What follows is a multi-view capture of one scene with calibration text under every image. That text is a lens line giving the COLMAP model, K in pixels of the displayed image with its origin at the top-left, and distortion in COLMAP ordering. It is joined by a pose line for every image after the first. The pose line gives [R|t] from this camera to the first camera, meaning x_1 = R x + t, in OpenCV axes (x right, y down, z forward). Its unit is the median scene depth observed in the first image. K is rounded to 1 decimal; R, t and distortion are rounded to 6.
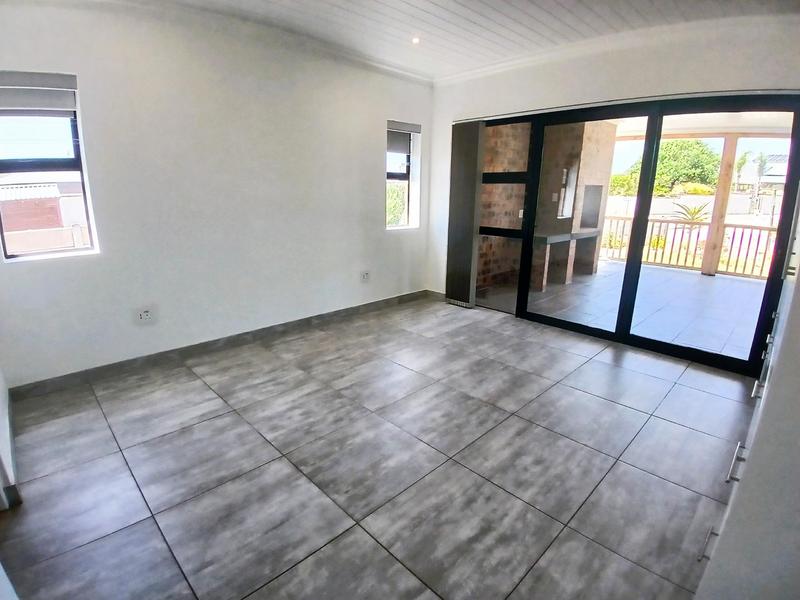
lens RADIAL K [[403.3, 0, 400.0], [0, 403.3, 300.0], [0, 0, 1]] dist [-0.018884, -0.033741]
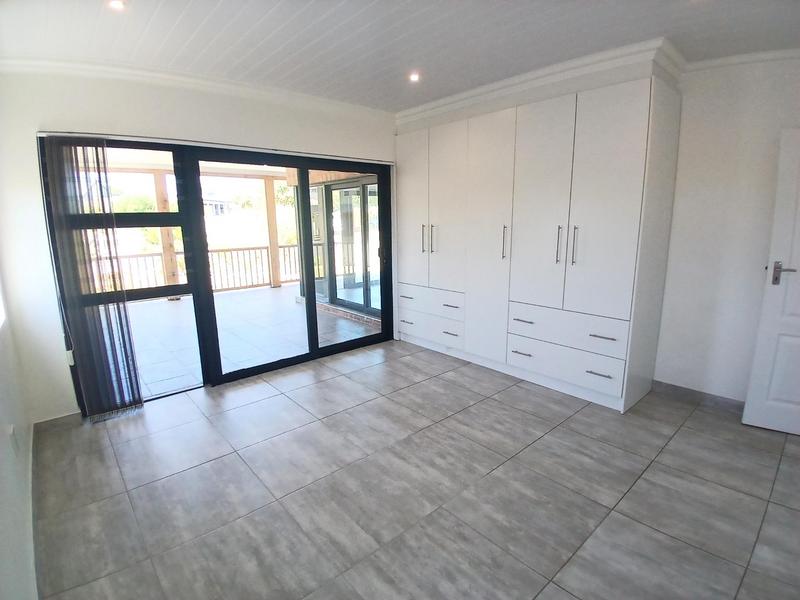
lens RADIAL K [[400.4, 0, 400.0], [0, 400.4, 300.0], [0, 0, 1]] dist [-0.002288, -0.053066]
pose [[0.049200, -0.208794, 0.976721, -0.866923], [0.274594, 0.943050, 0.187764, -0.331079], [-0.960301, 0.258964, 0.103731, 0.979661]]
